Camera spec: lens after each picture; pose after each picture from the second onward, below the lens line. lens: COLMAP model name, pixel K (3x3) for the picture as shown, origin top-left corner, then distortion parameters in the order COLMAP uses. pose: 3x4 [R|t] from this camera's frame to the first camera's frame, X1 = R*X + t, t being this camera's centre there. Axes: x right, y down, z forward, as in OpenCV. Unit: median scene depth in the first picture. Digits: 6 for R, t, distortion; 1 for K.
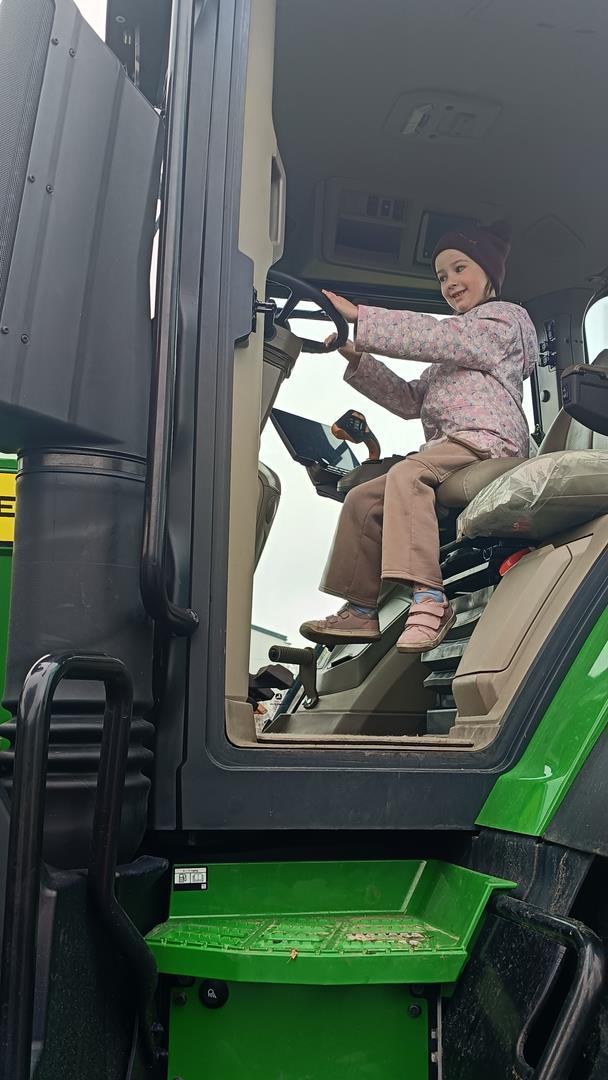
lens RADIAL K [[1059.8, 0, 304.7], [0, 1059.8, 535.3], [0, 0, 1]] dist [0.158453, -0.467138]
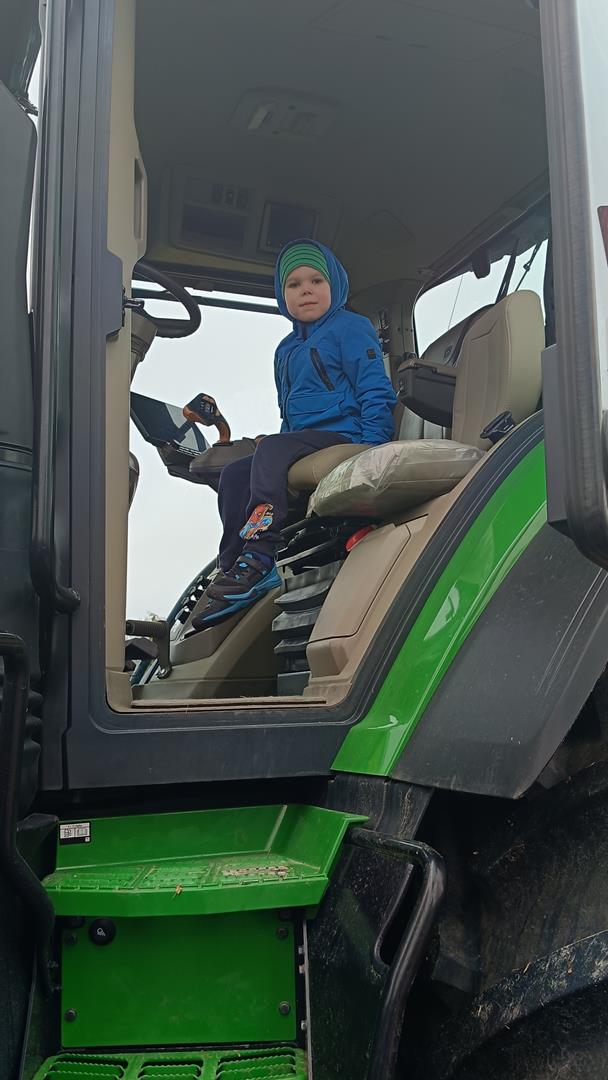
lens RADIAL K [[1068.7, 0, 314.9], [0, 1068.7, 555.5], [0, 0, 1]] dist [0.247008, -0.877009]
pose [[0.985162, -0.013674, 0.171081, -0.050656], [0.005622, 0.998857, 0.047461, -0.013825], [-0.171534, -0.045795, 0.984113, -0.117427]]
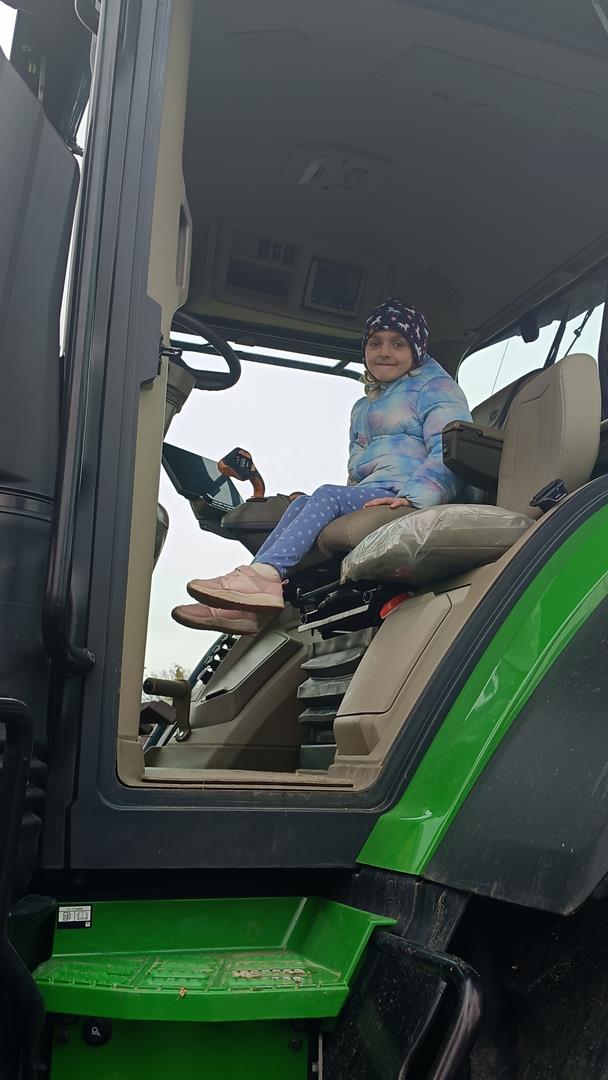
lens RADIAL K [[1067.2, 0, 304.0], [0, 1067.2, 540.0], [0, 0, 1]] dist [0.160739, -0.467618]
pose [[0.990222, 0.041547, 0.133172, -0.043017], [-0.039368, 0.999045, -0.018960, -0.020990], [-0.133832, 0.013532, 0.990912, -0.035434]]
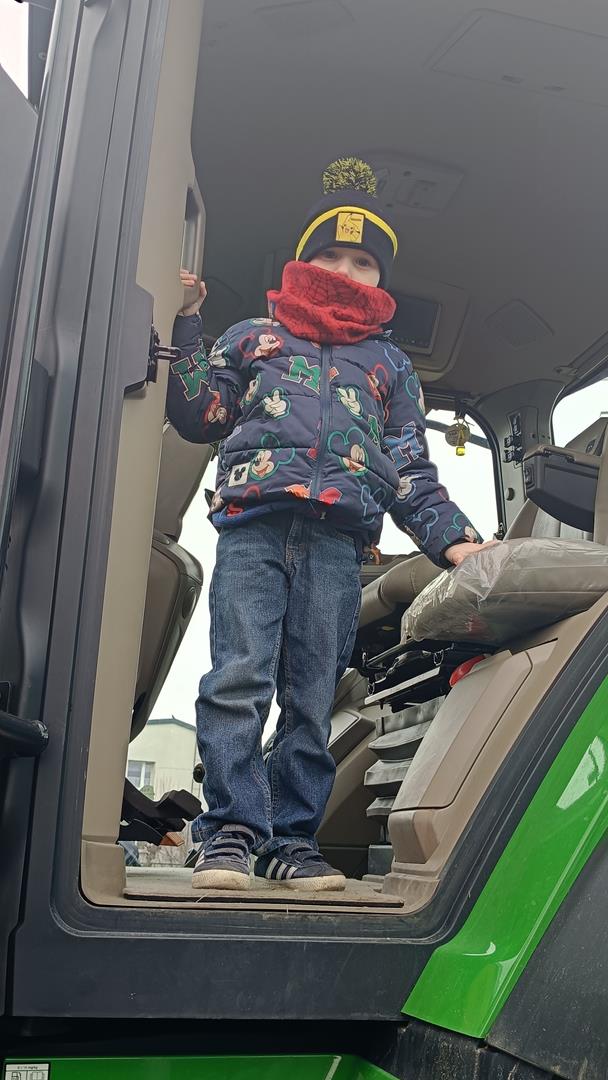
lens RADIAL K [[1041.0, 0, 322.0], [0, 1041.0, 547.6], [0, 0, 1]] dist [0.106818, -0.308689]
pose [[0.998944, 0.030632, 0.034250, 0.064779], [-0.027256, 0.995100, -0.095045, 0.011406], [-0.036994, 0.094011, 0.994884, 0.220085]]
